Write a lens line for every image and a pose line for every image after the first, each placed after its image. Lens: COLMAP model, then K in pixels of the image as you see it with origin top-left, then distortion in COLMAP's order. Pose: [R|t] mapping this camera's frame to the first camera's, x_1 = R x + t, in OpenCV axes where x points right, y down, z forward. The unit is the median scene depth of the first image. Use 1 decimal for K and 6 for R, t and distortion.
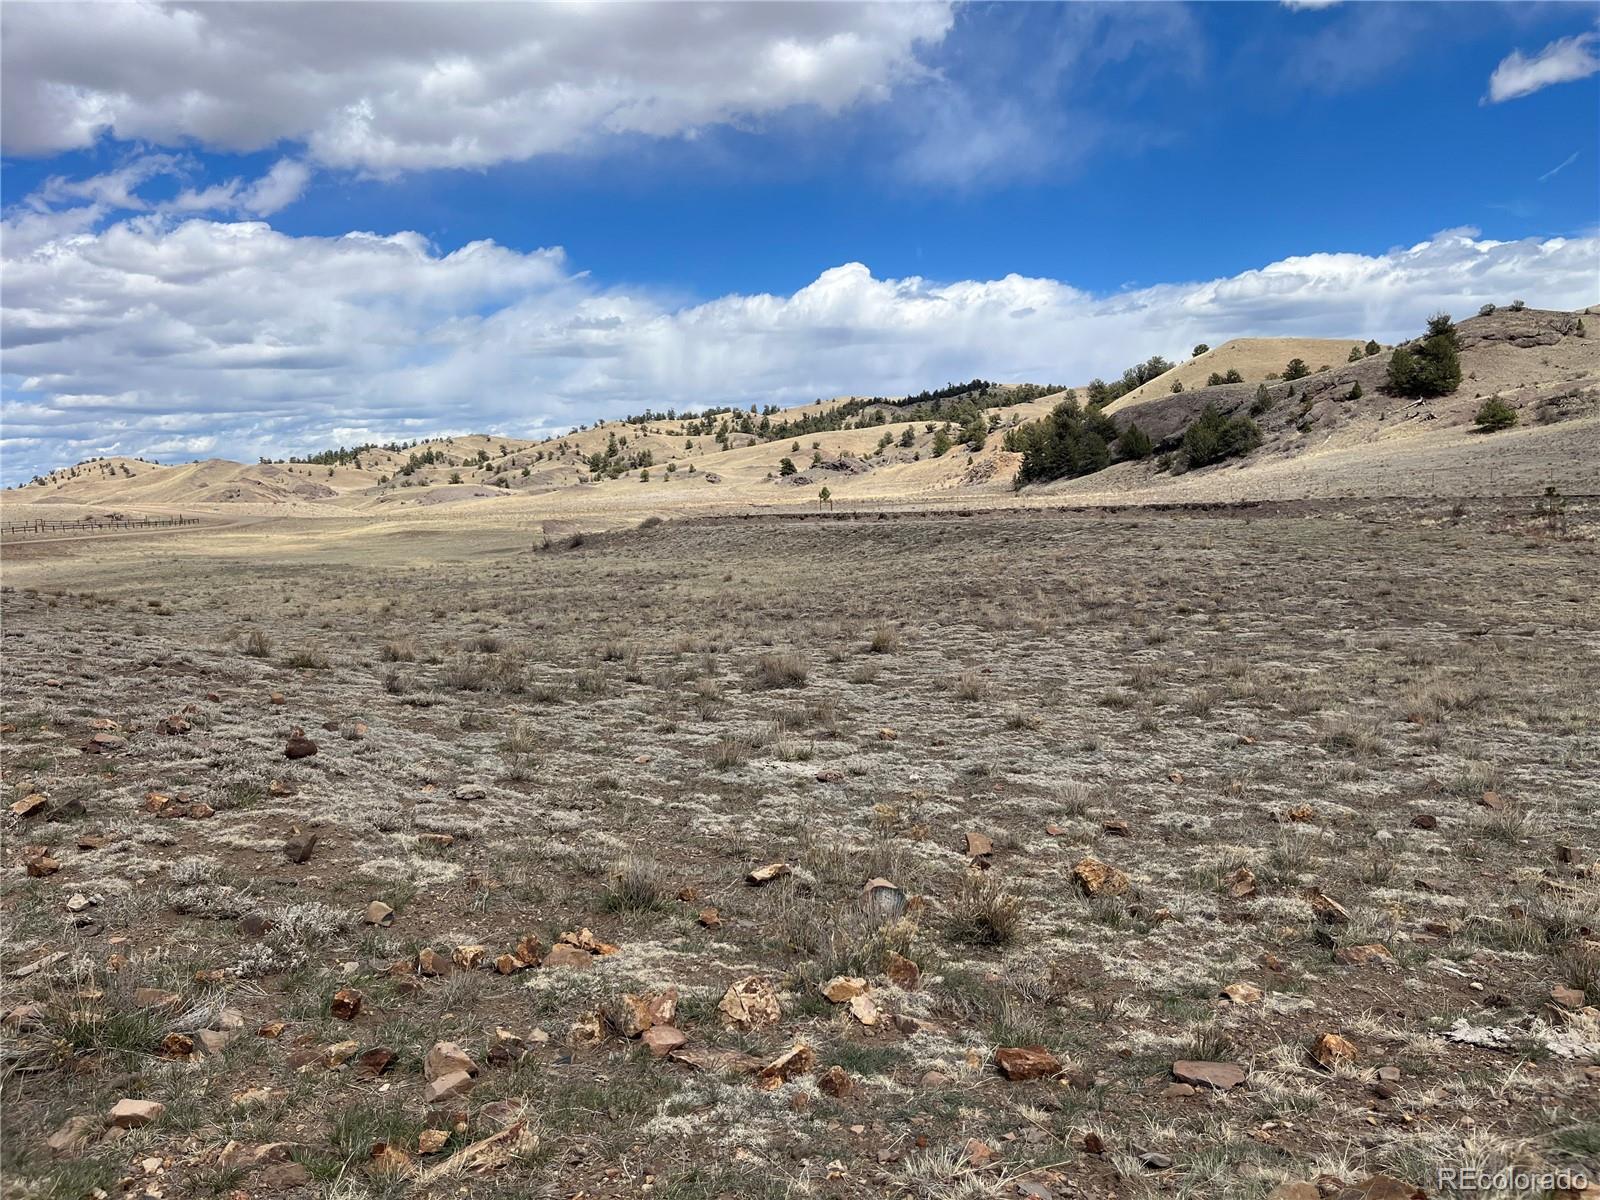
lens RADIAL K [[1212.9, 0, 819.1], [0, 1212.9, 589.6], [0, 0, 1]] dist [0.051865, -0.069977]
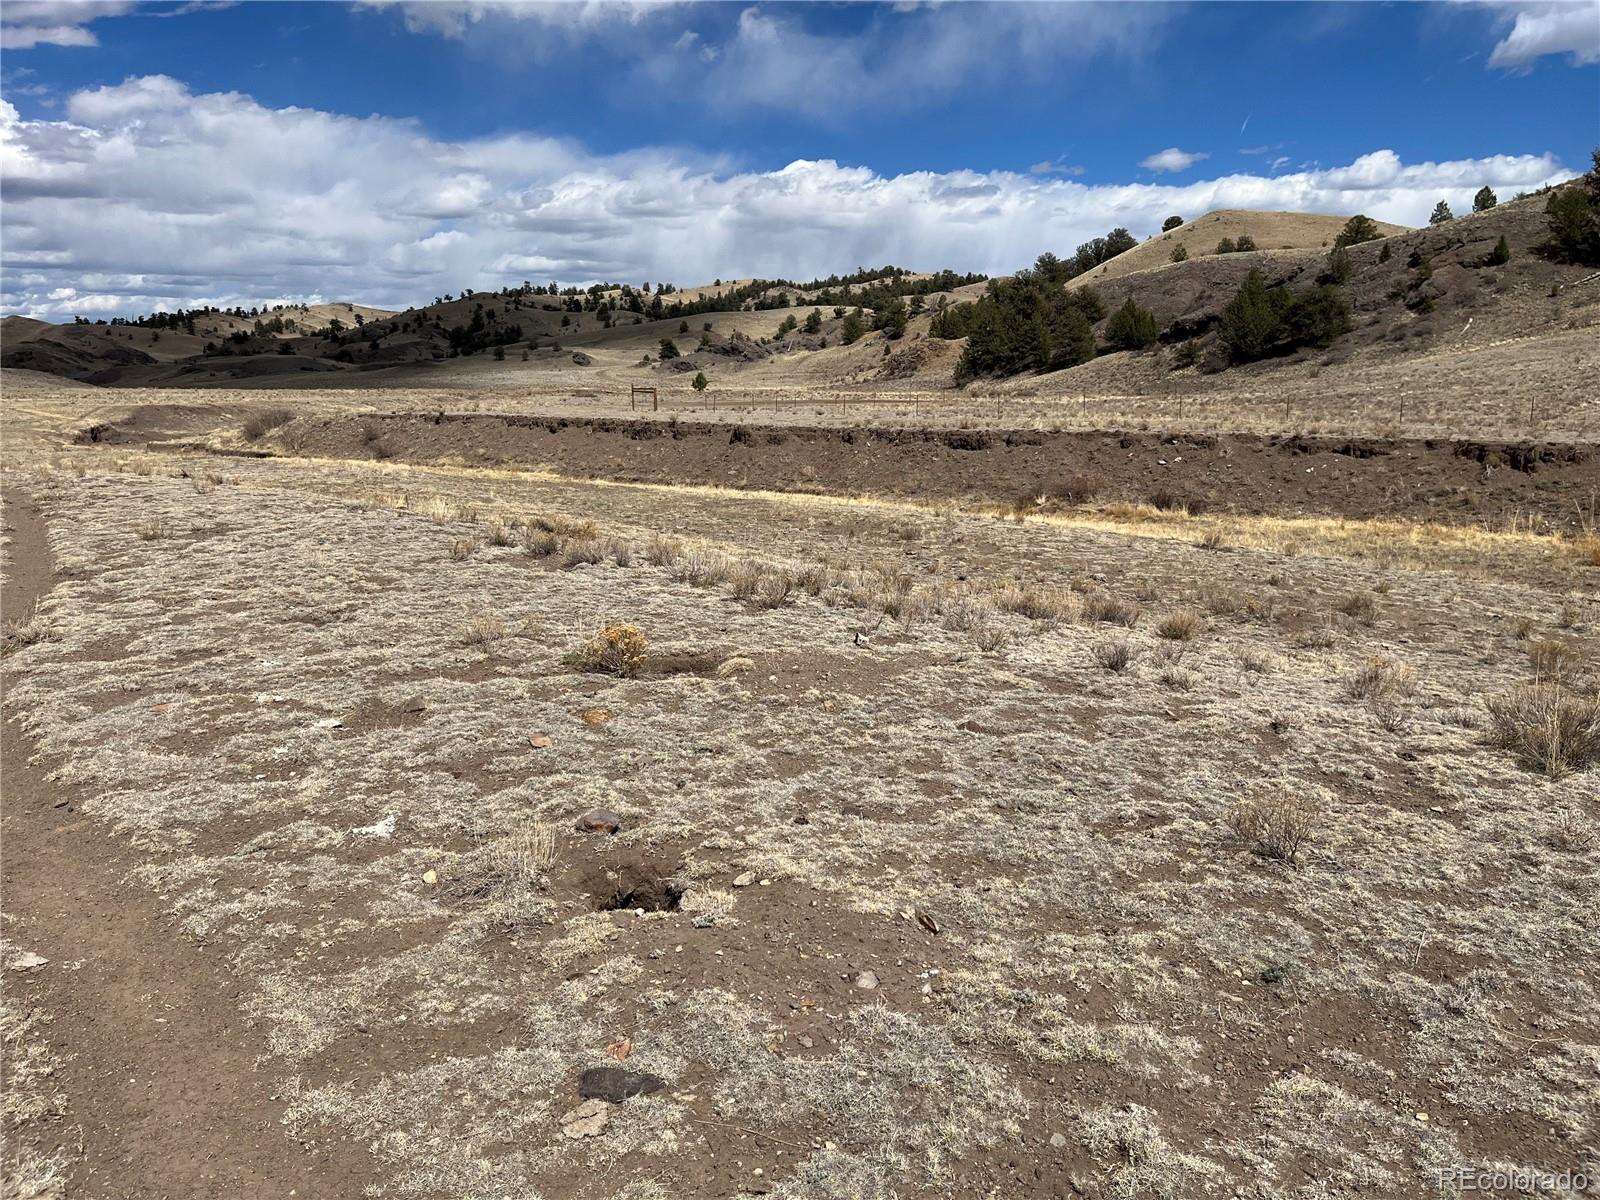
lens RADIAL K [[1220.4, 0, 808.7], [0, 1220.4, 596.4], [0, 0, 1]] dist [0.048126, -0.062707]
pose [[0.996799, 0.024994, 0.075936, 0.031400], [-0.031821, 0.995427, 0.090067, -0.032538], [-0.073338, -0.092195, 0.993037, 0.430522]]
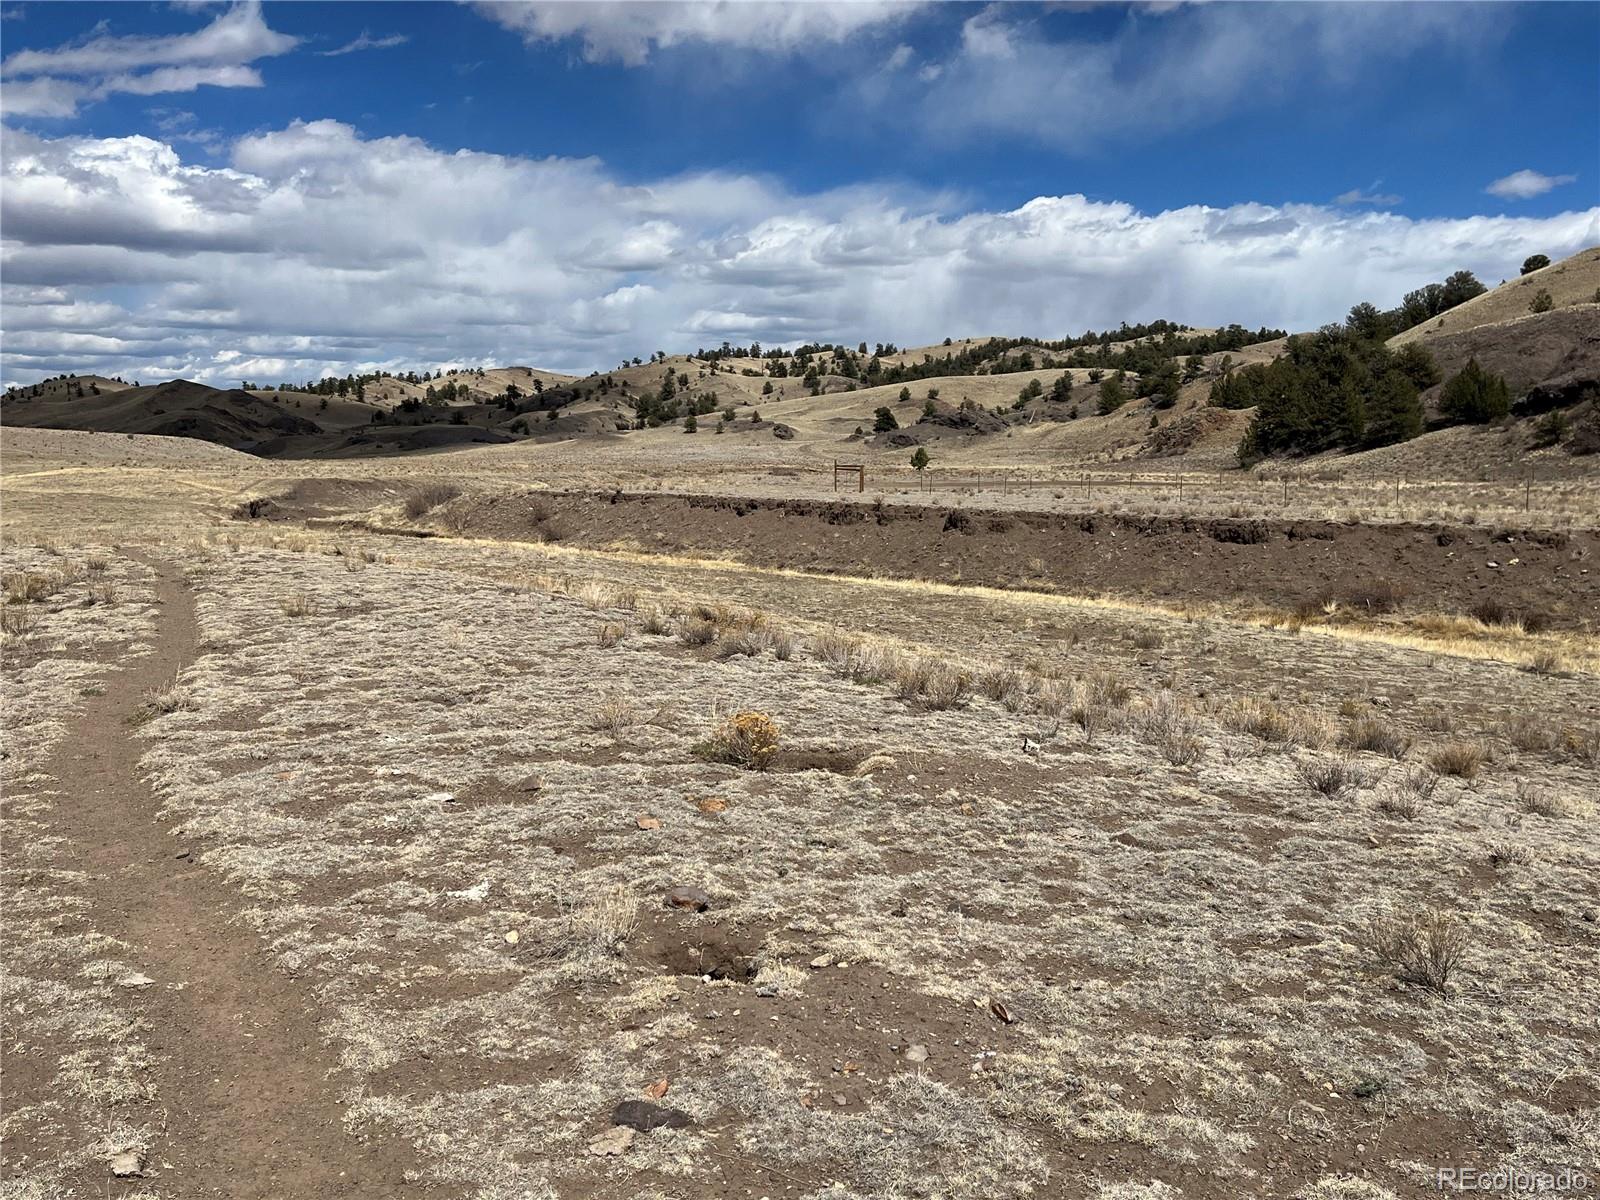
lens RADIAL K [[1476.8, 0, 779.1], [0, 1476.8, 615.8], [0, 0, 1]] dist [0.051981, -0.065057]
pose [[0.992472, 0.059692, -0.106936, 0.033614], [-0.056751, 0.997927, 0.030340, -0.032126], [0.108526, -0.024043, 0.993803, 0.426817]]
